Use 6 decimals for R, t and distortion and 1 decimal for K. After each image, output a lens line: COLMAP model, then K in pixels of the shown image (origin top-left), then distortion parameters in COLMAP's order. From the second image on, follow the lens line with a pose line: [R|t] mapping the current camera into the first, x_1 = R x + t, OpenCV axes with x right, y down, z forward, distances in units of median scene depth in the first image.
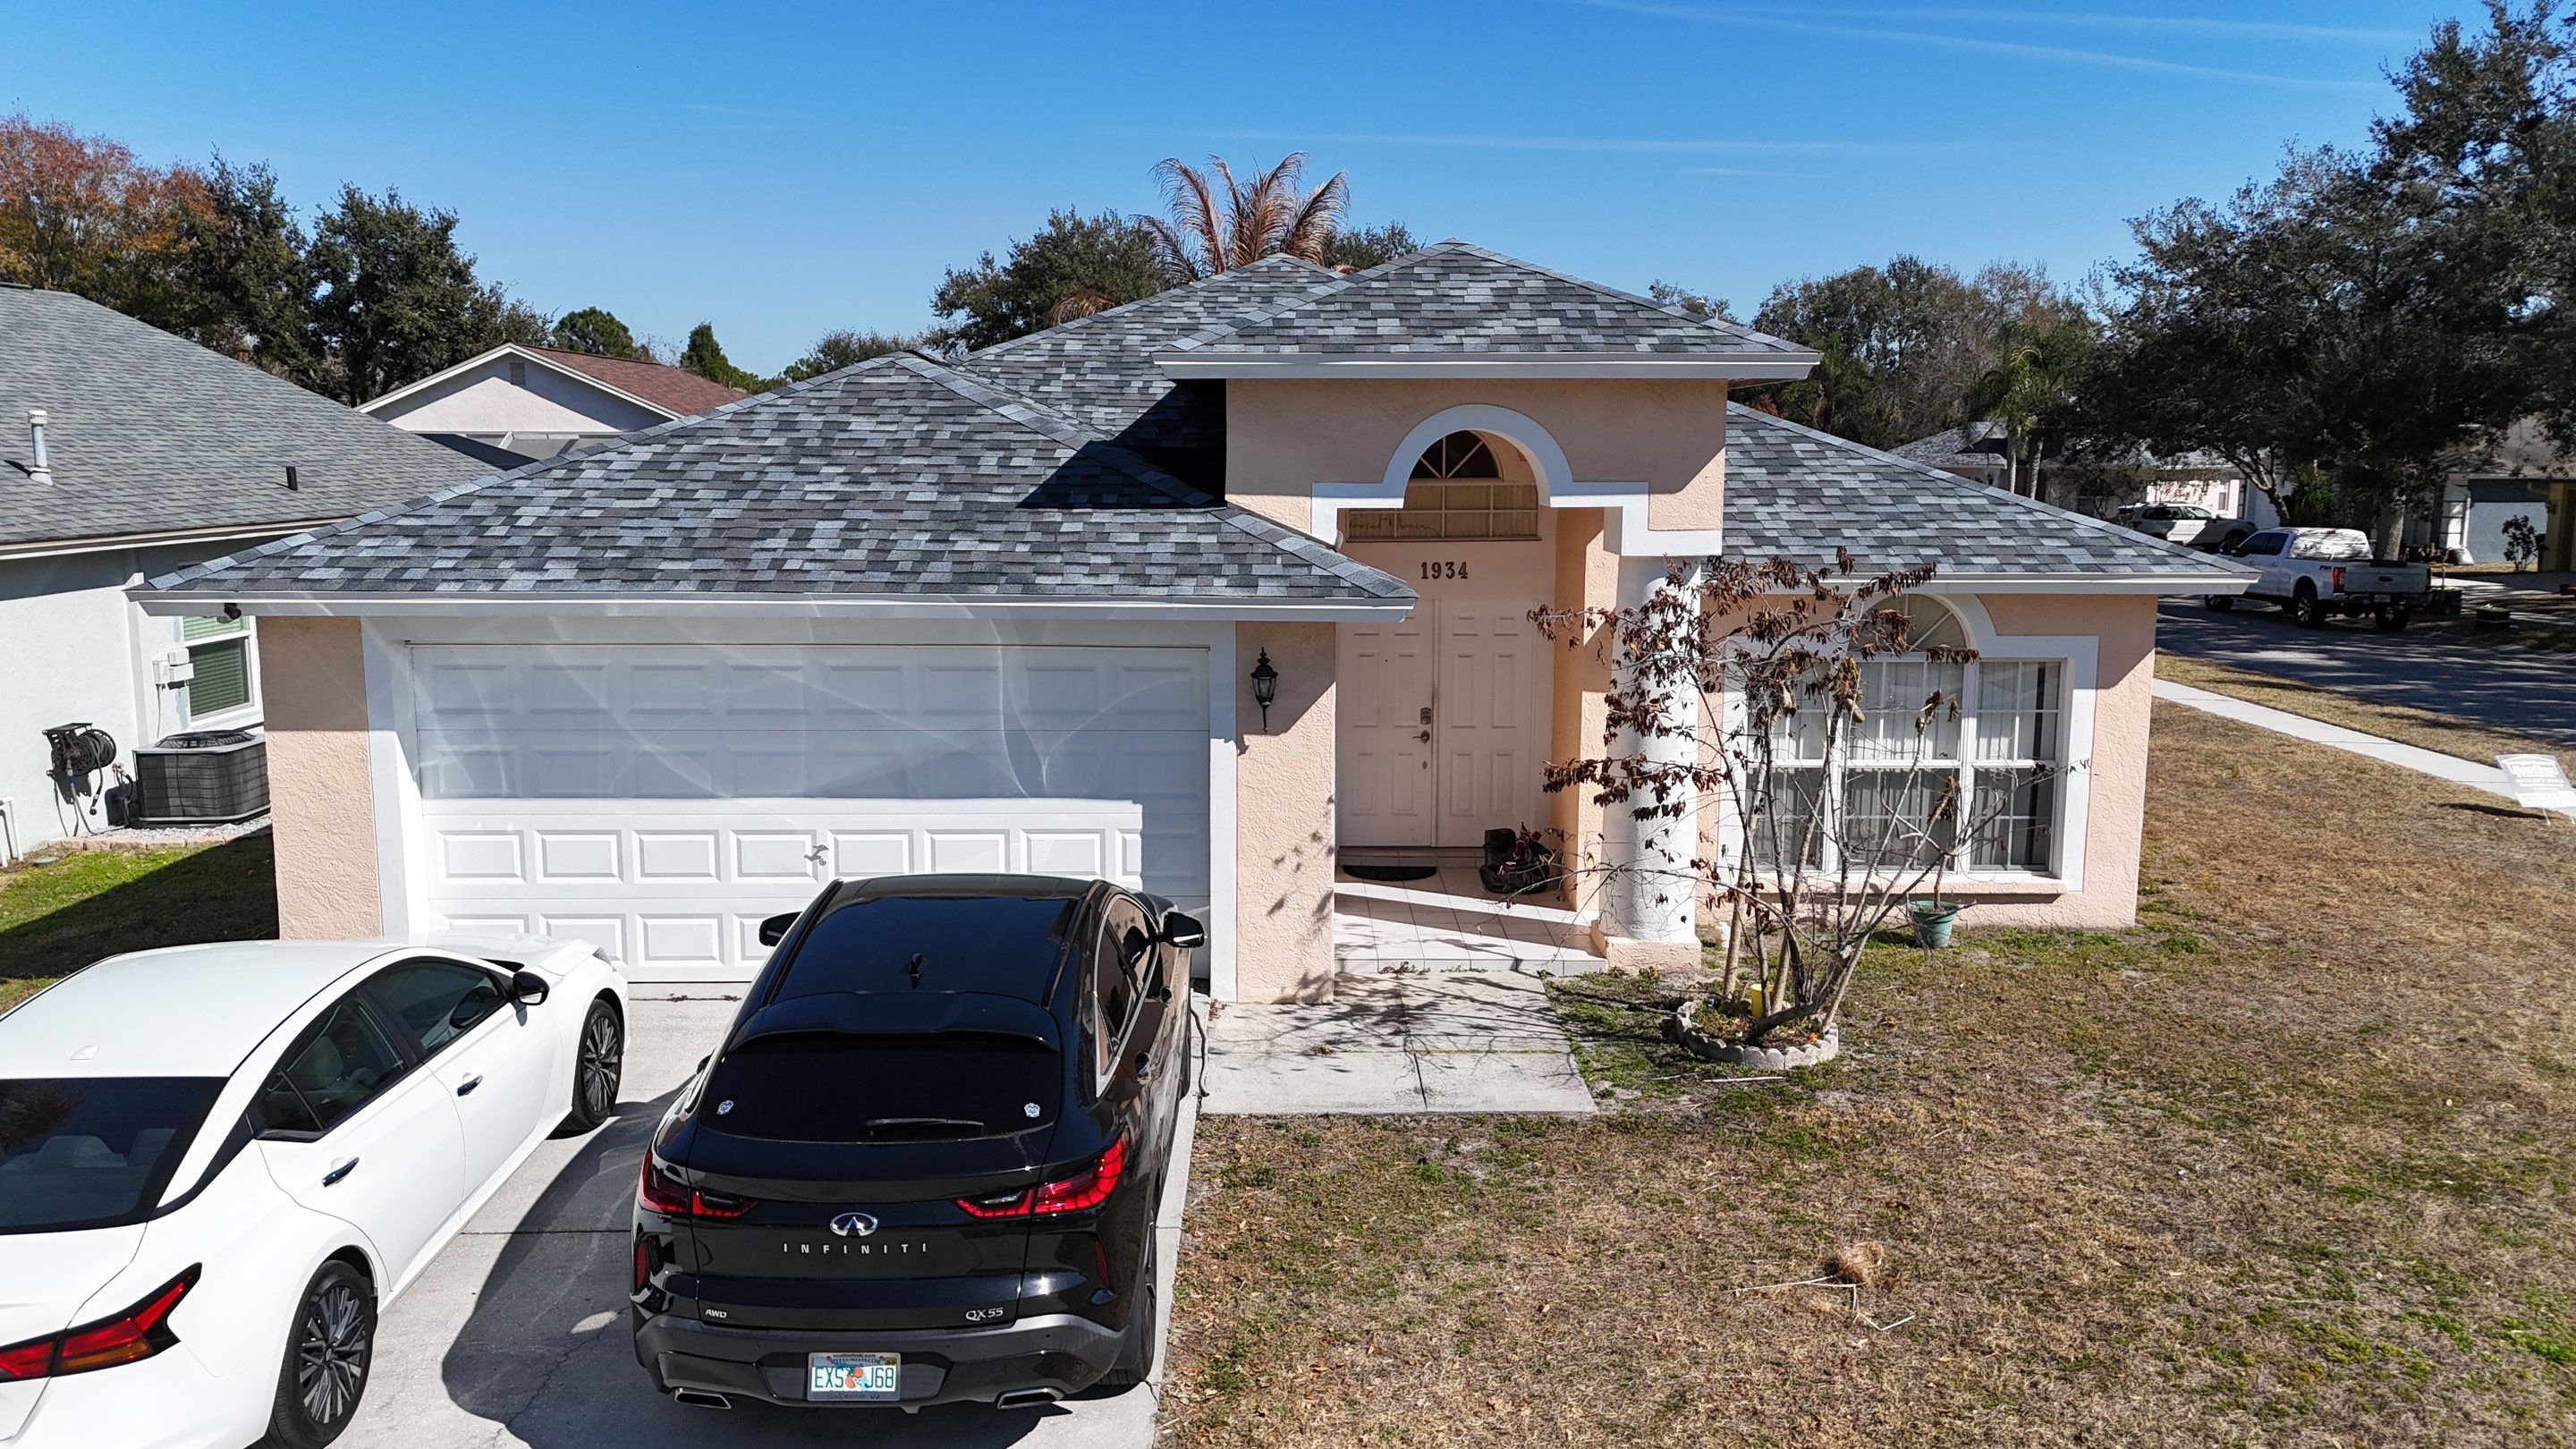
lens RADIAL K [[1890.5, 0, 1296.0], [0, 1890.5, 728.9], [0, 0, 1]] dist [0.082666, -0.091834]
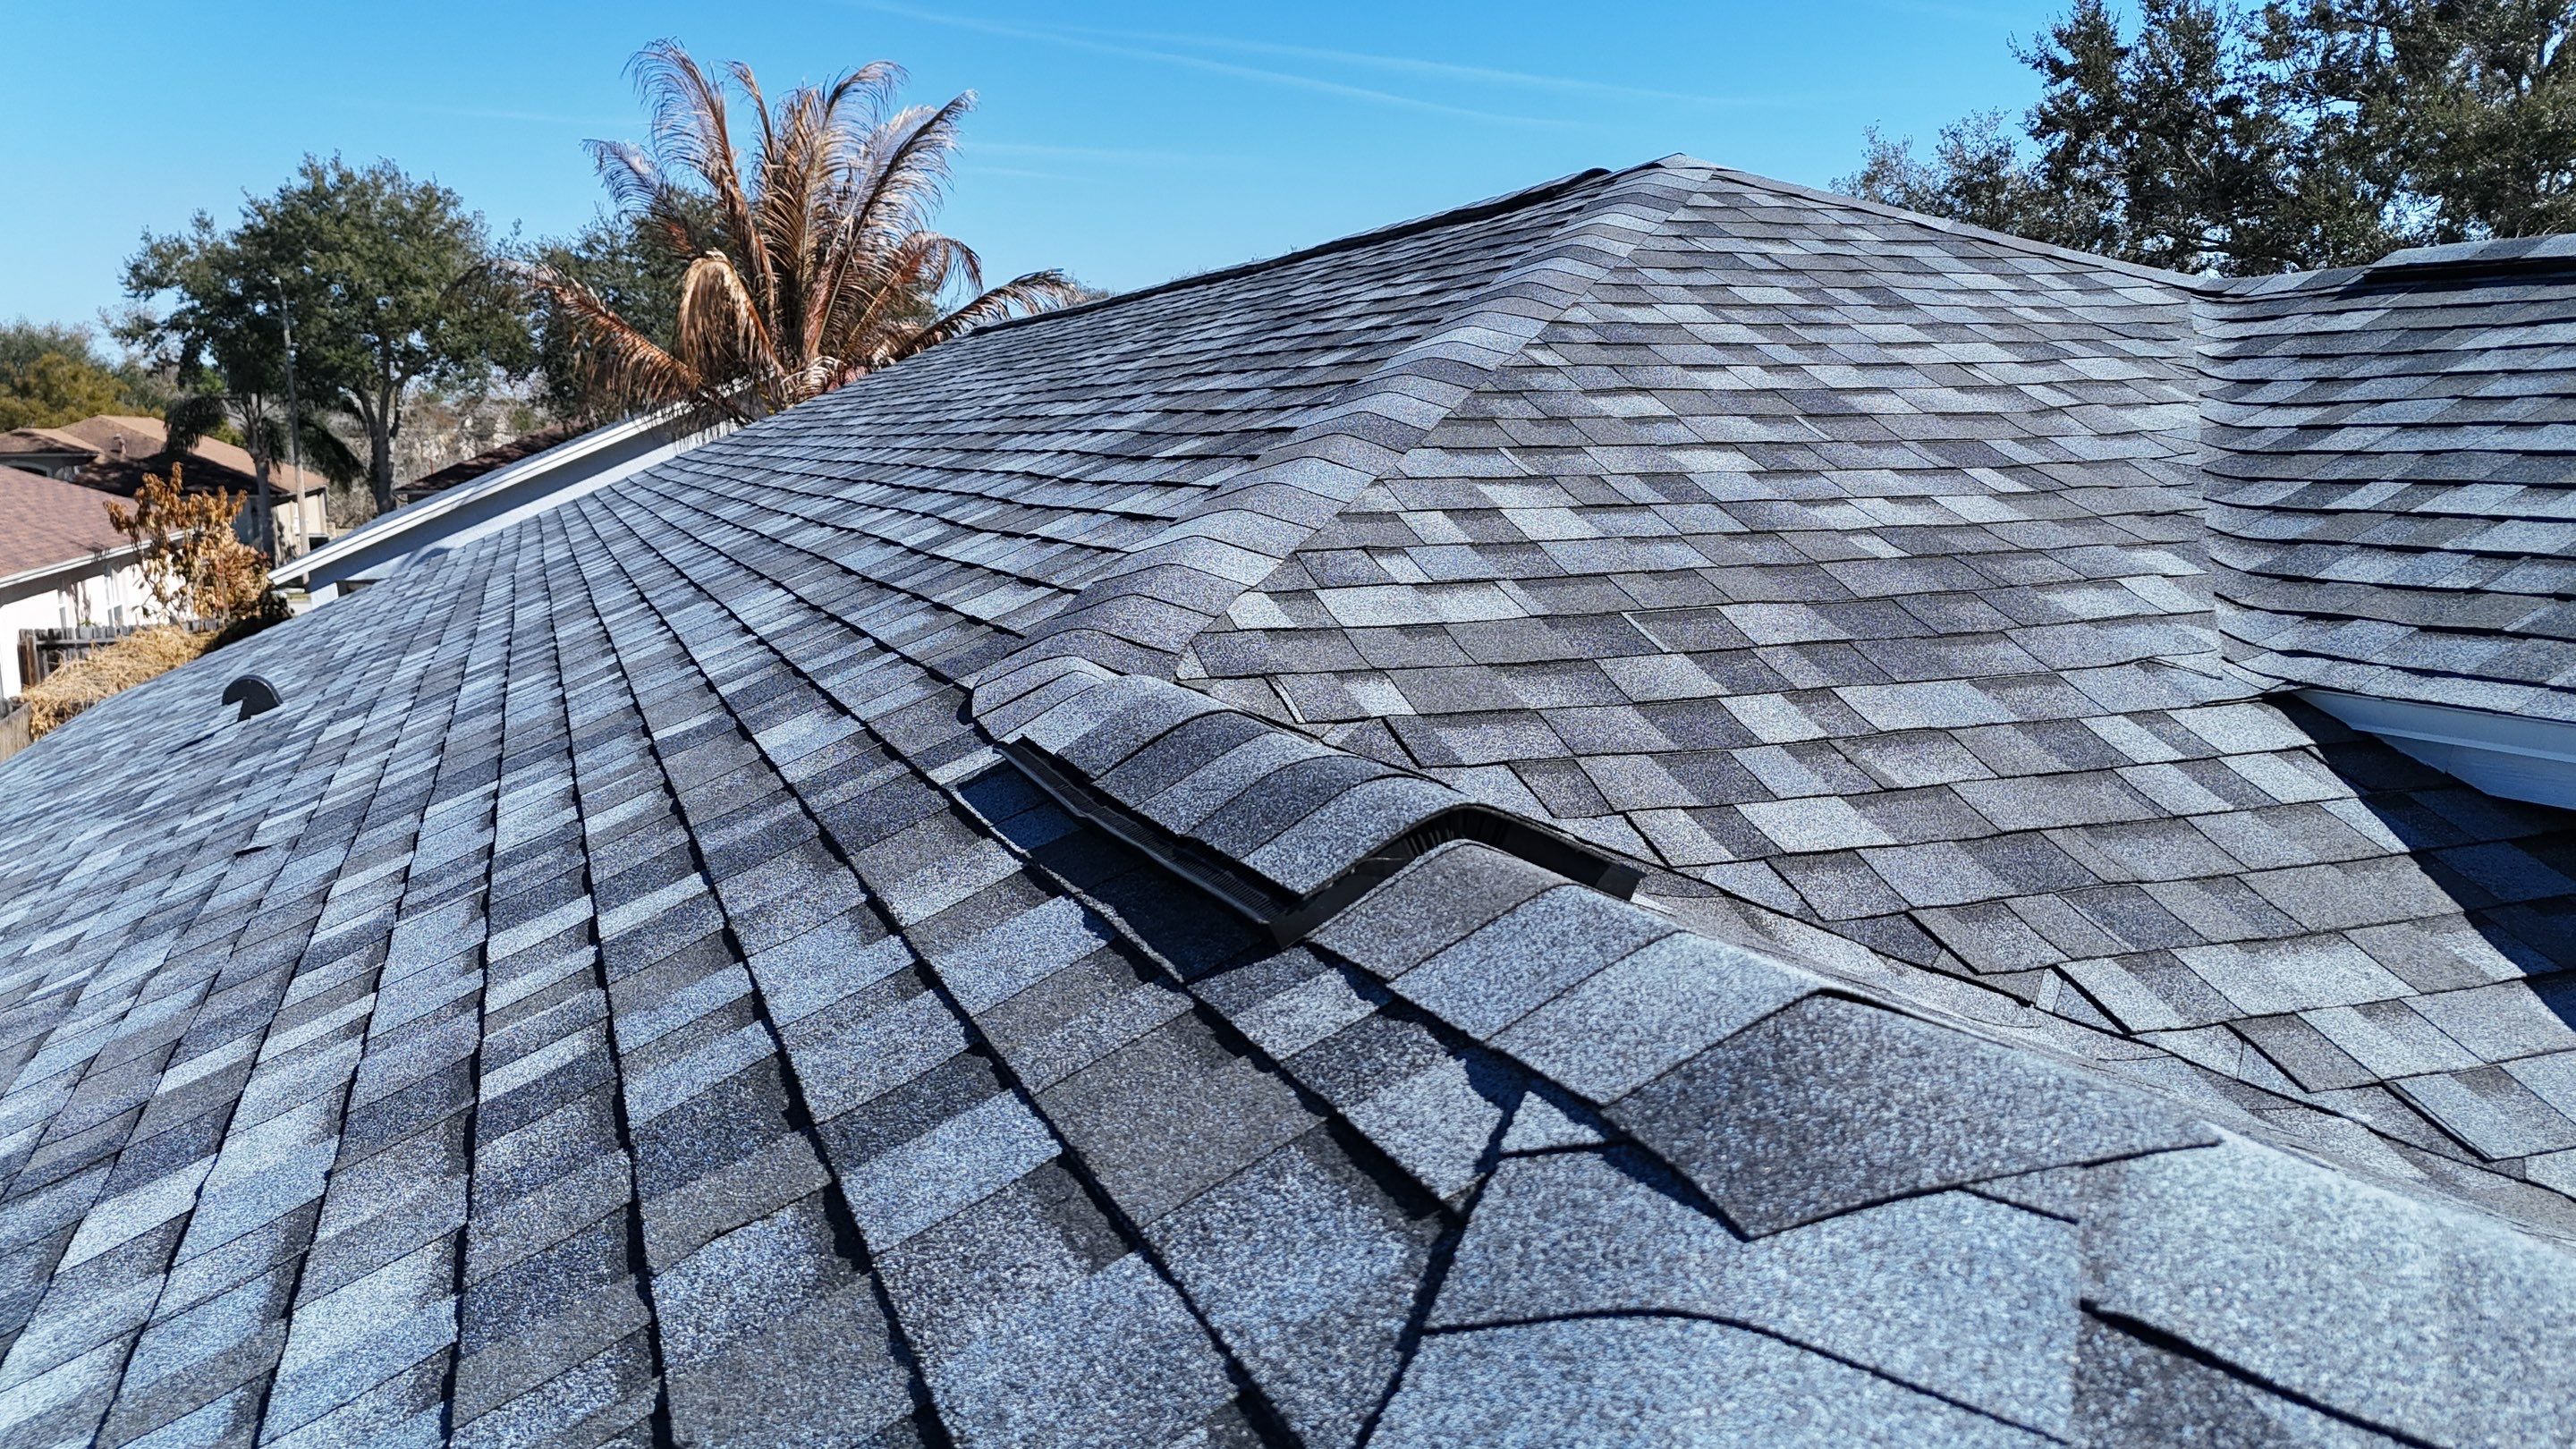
lens RADIAL K [[1911.5, 0, 1293.6], [0, 1911.5, 688.5], [0, 0, 1]] dist [0.085153, -0.078584]
pose [[0.935218, -0.065262, 0.348007, -0.307520], [0.070760, 0.997489, -0.003098, -0.255705], [-0.346930, 0.027523, 0.937487, 1.124944]]
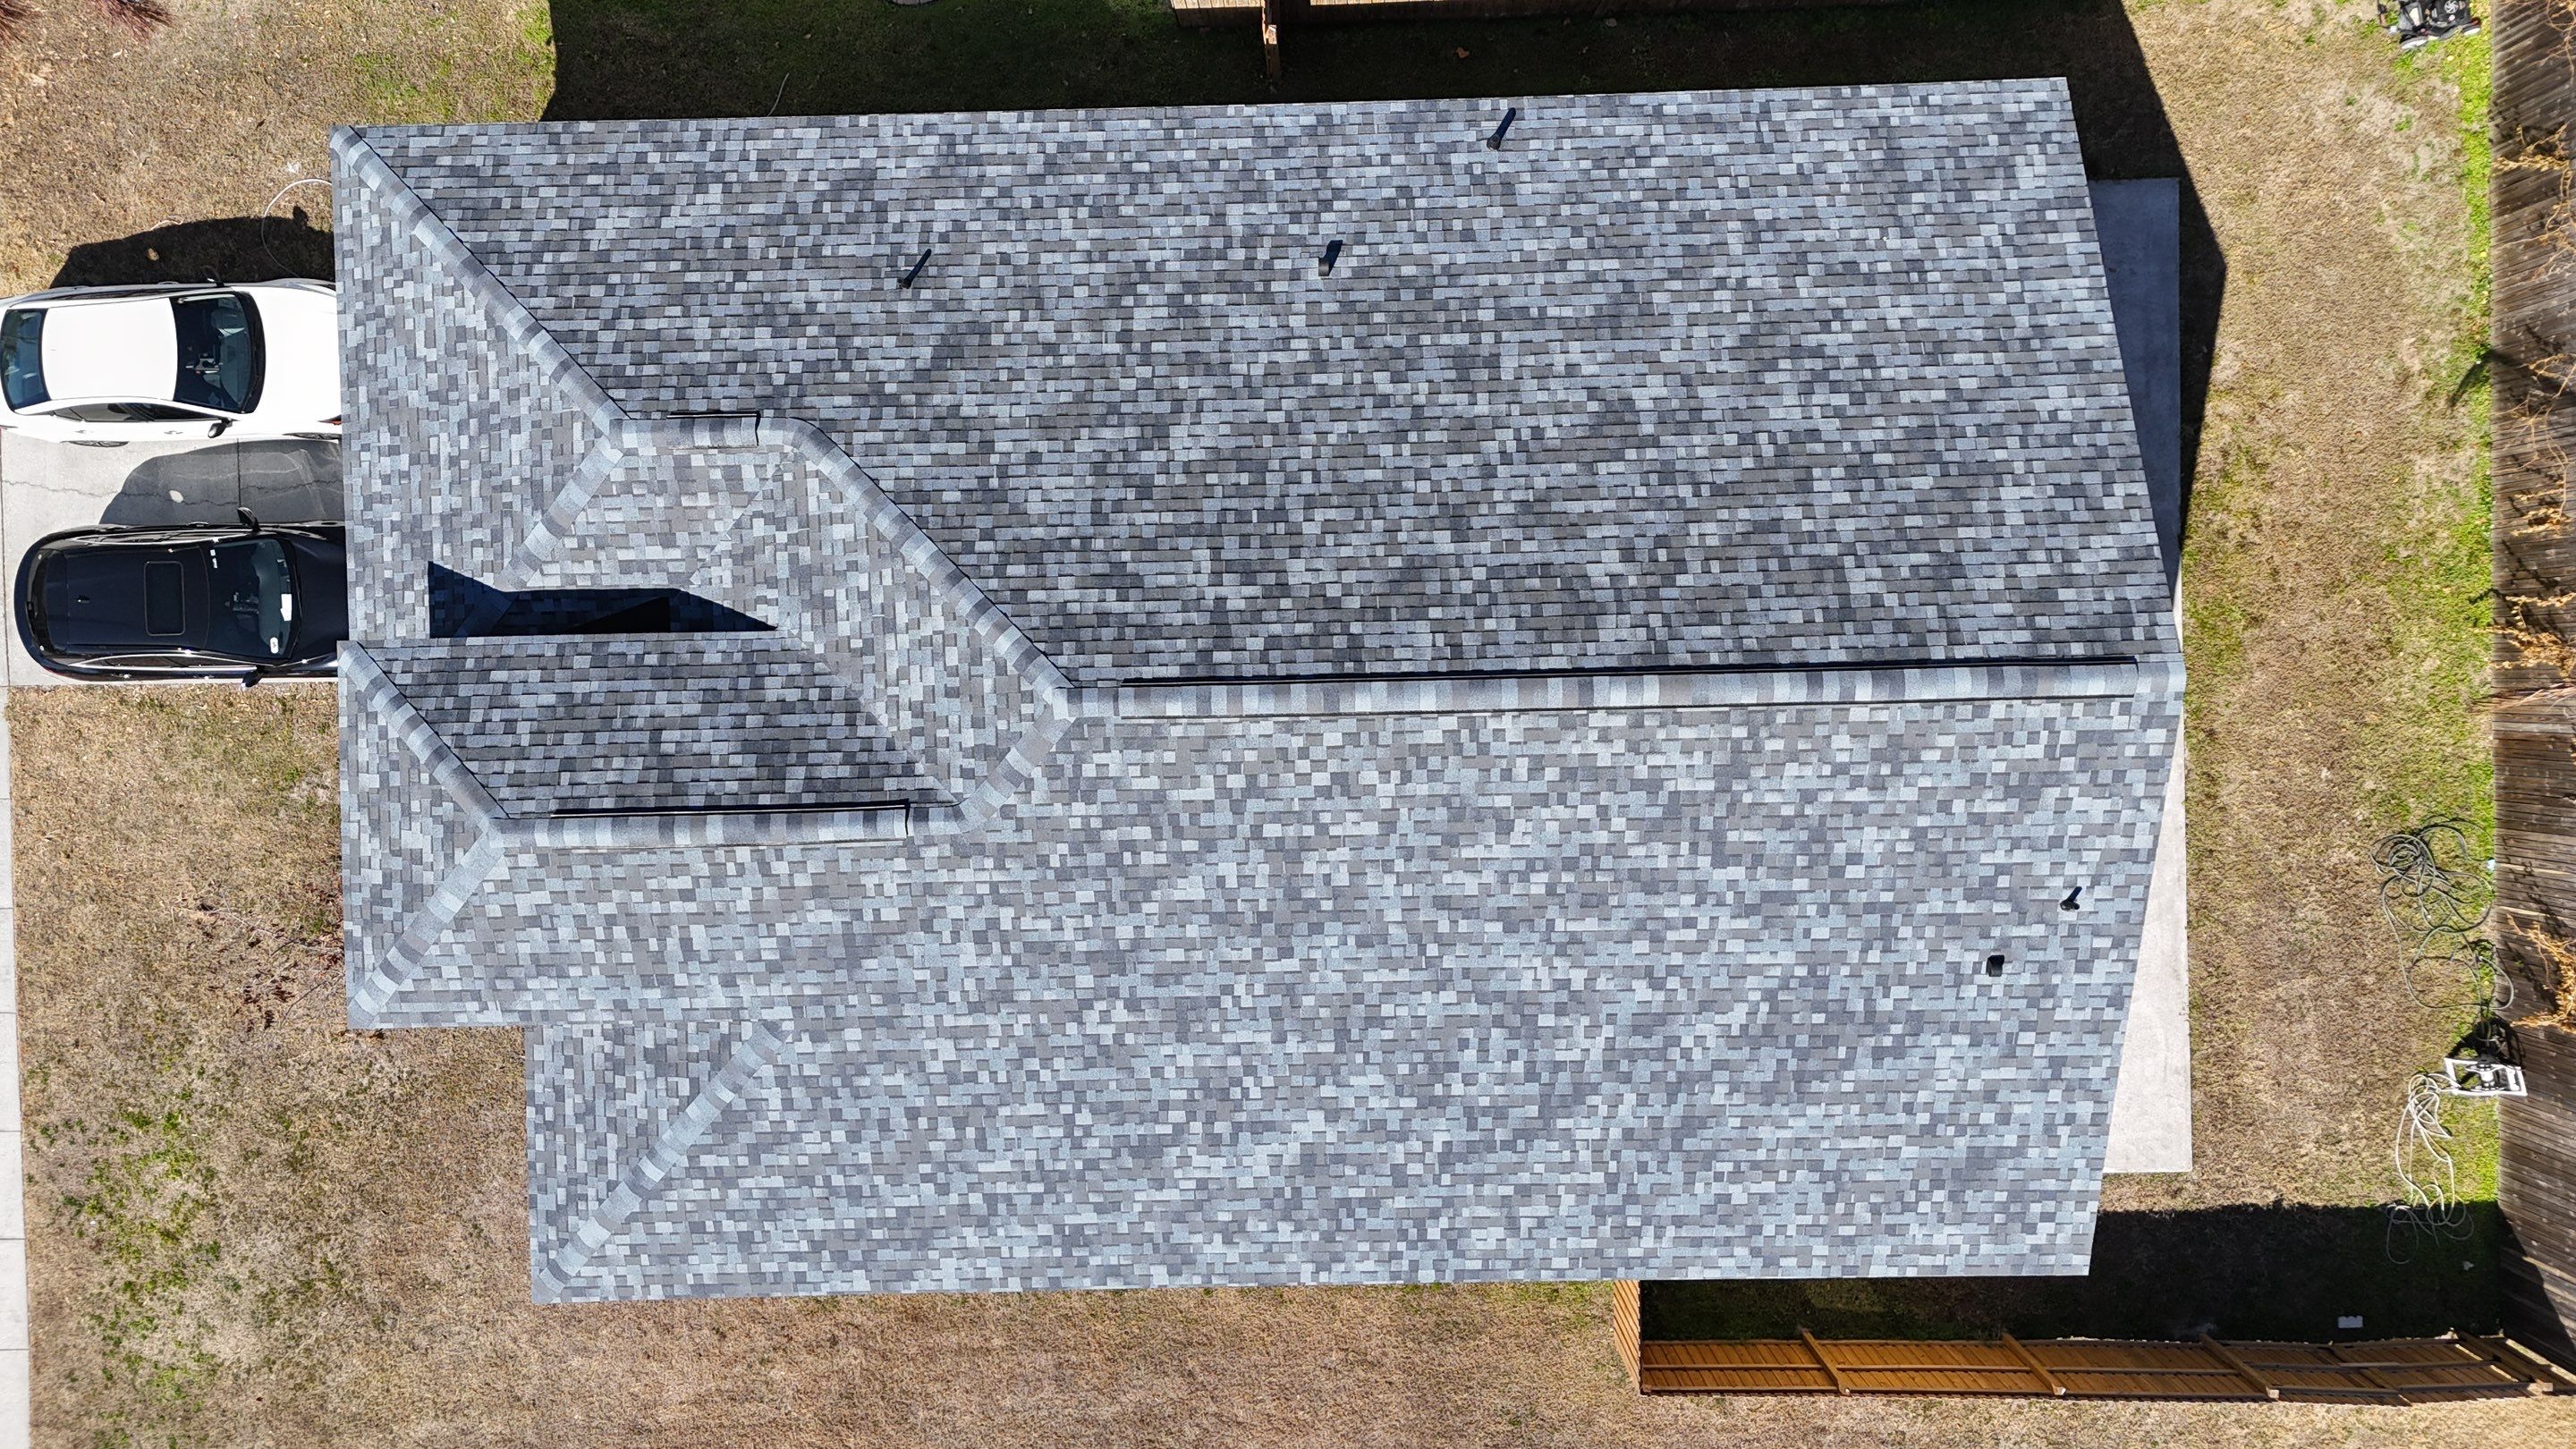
lens RADIAL K [[1915.6, 0, 1288.0], [0, 1915.6, 724.5], [0, 0, 1]] dist [0.187900, -0.359886]
pose [[0.010671, 0.999850, 0.013634, -0.015599], [-0.119776, -0.012259, 0.992725, -1.997357], [0.992744, -0.012227, 0.119627, 1.575276]]
